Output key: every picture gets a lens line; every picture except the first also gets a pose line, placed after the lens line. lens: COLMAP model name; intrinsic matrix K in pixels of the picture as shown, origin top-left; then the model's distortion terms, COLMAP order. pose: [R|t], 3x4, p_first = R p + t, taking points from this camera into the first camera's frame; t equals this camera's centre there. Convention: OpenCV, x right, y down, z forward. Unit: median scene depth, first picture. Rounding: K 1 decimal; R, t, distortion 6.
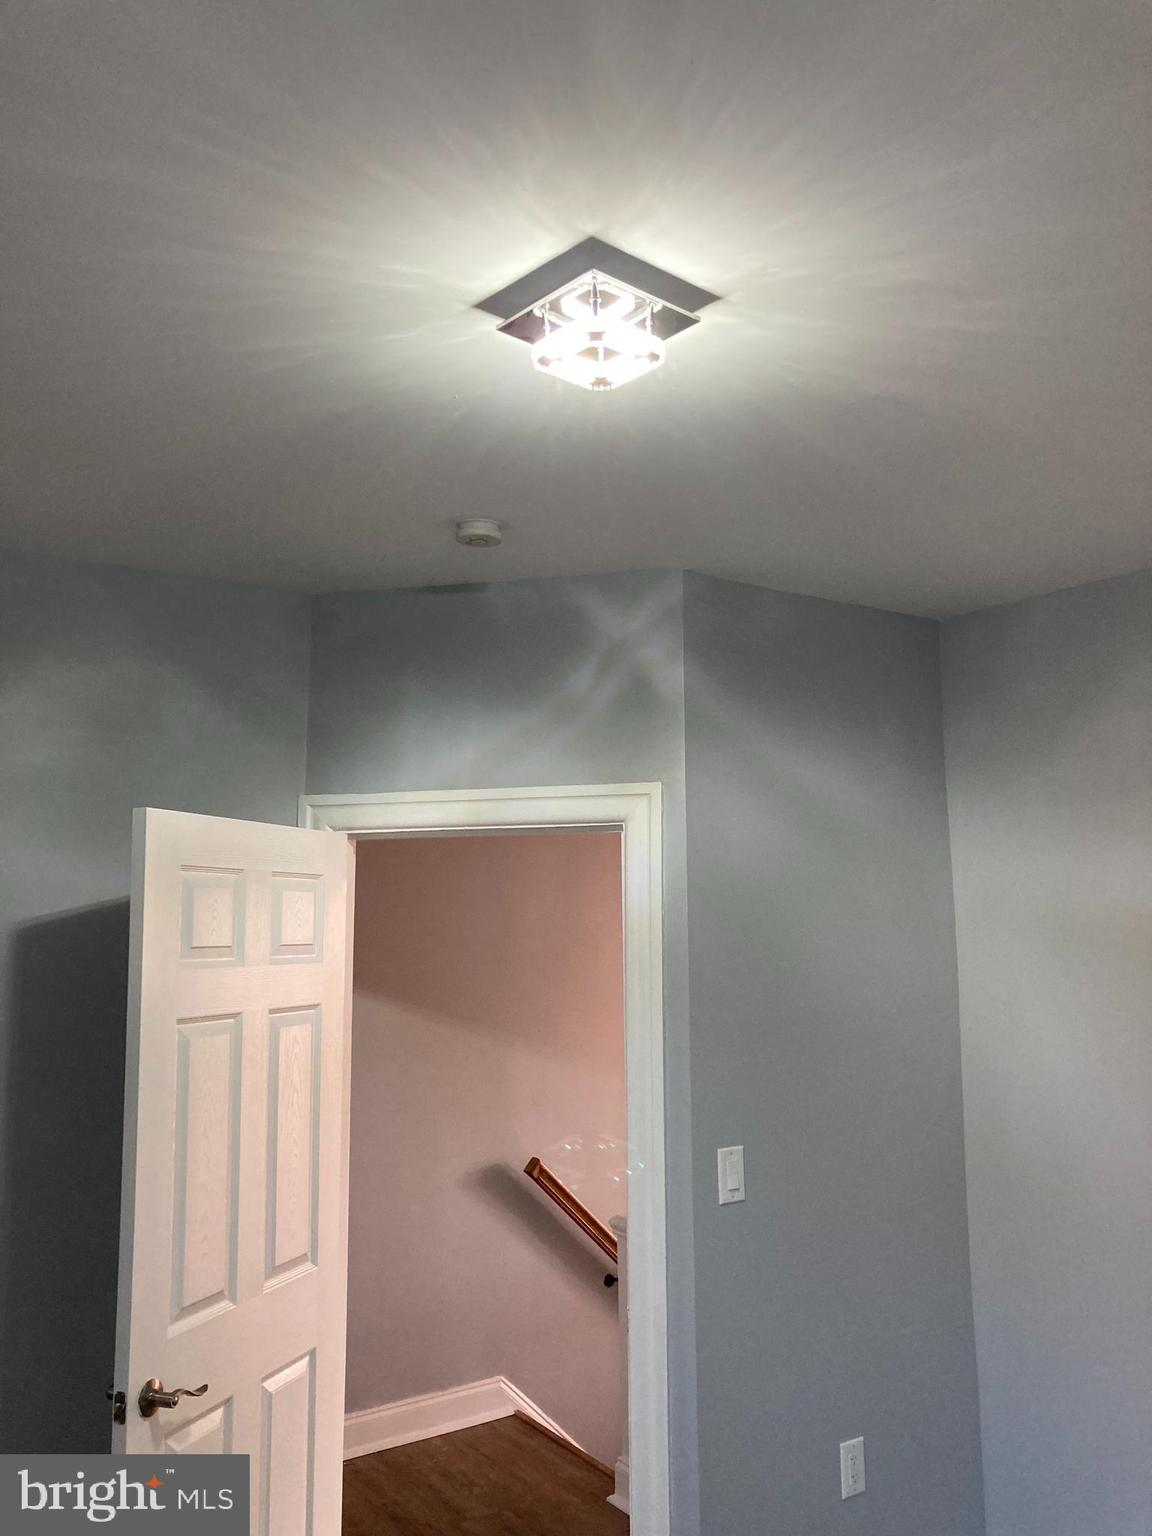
lens RADIAL K [[1257.8, 0, 576.1], [0, 1257.8, 767.2], [0, 0, 1]] dist [0.012645, 0.007005]
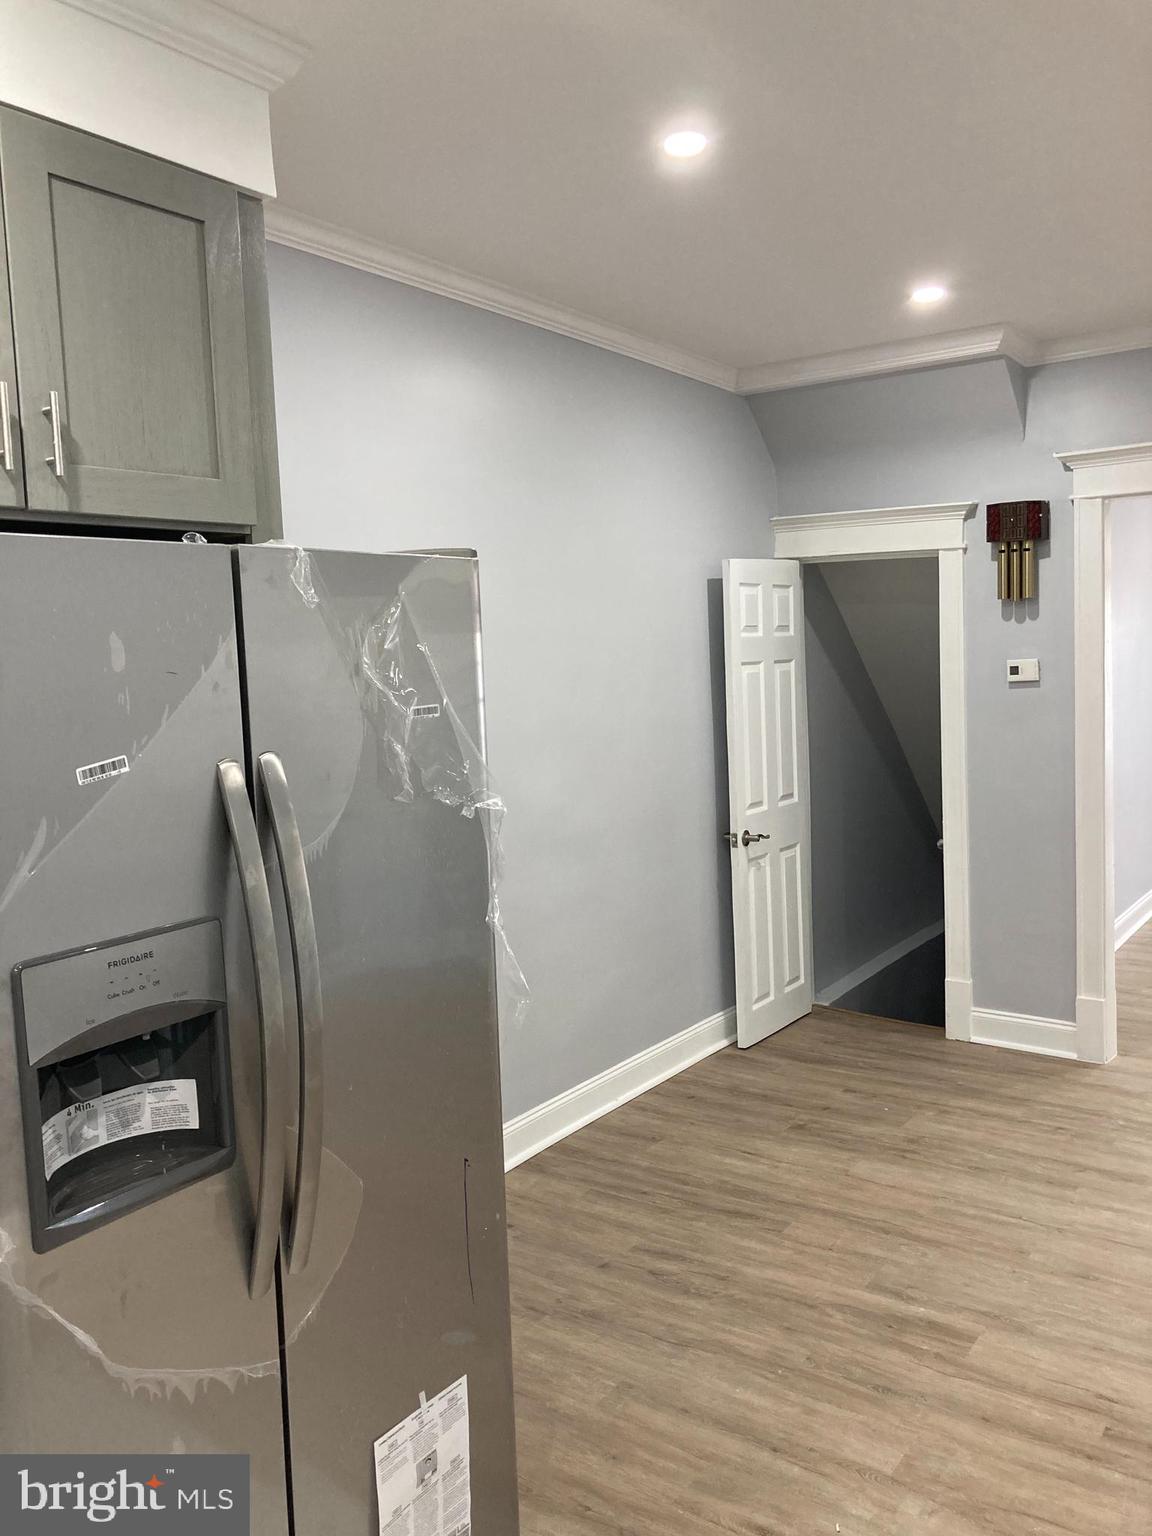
lens RADIAL K [[1257.8, 0, 576.4], [0, 1257.8, 766.6], [0, 0, 1]] dist [0.012645, 0.007005]
pose [[0.938844, 0.001553, -0.344340, 0.173131], [0.072520, 0.976670, 0.202131, -0.128783], [0.336620, -0.214741, 0.916828, -1.230265]]
